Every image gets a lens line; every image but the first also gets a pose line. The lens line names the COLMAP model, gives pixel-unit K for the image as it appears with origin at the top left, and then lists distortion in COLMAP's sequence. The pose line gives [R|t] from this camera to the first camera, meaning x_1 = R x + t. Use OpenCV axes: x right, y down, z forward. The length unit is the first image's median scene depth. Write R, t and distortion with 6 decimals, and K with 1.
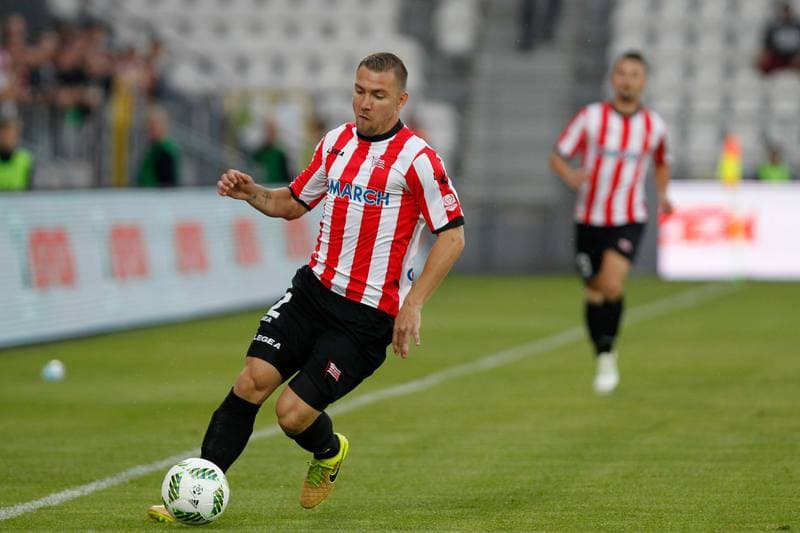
lens RADIAL K [[4016.1, 0, 400.0], [0, 4016.1, 266.5], [0, 0, 1]] dist [-0.204890, -11.063786]
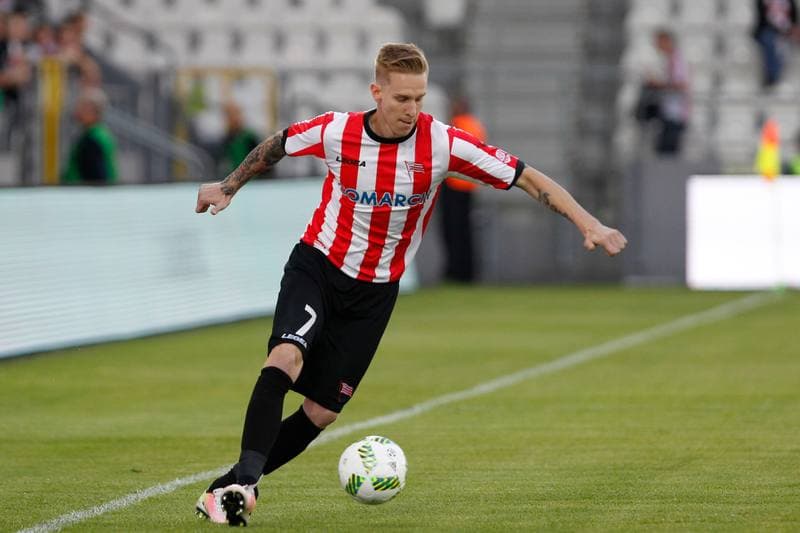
lens RADIAL K [[4016.1, 0, 400.0], [0, 4016.1, 266.5], [0, 0, 1]] dist [-0.204890, -11.063786]
pose [[0.999862, -0.003132, -0.016294, 0.018171], [0.003092, 0.999992, -0.002527, 0.000244], [0.016302, 0.002477, 0.999864, 0.147861]]
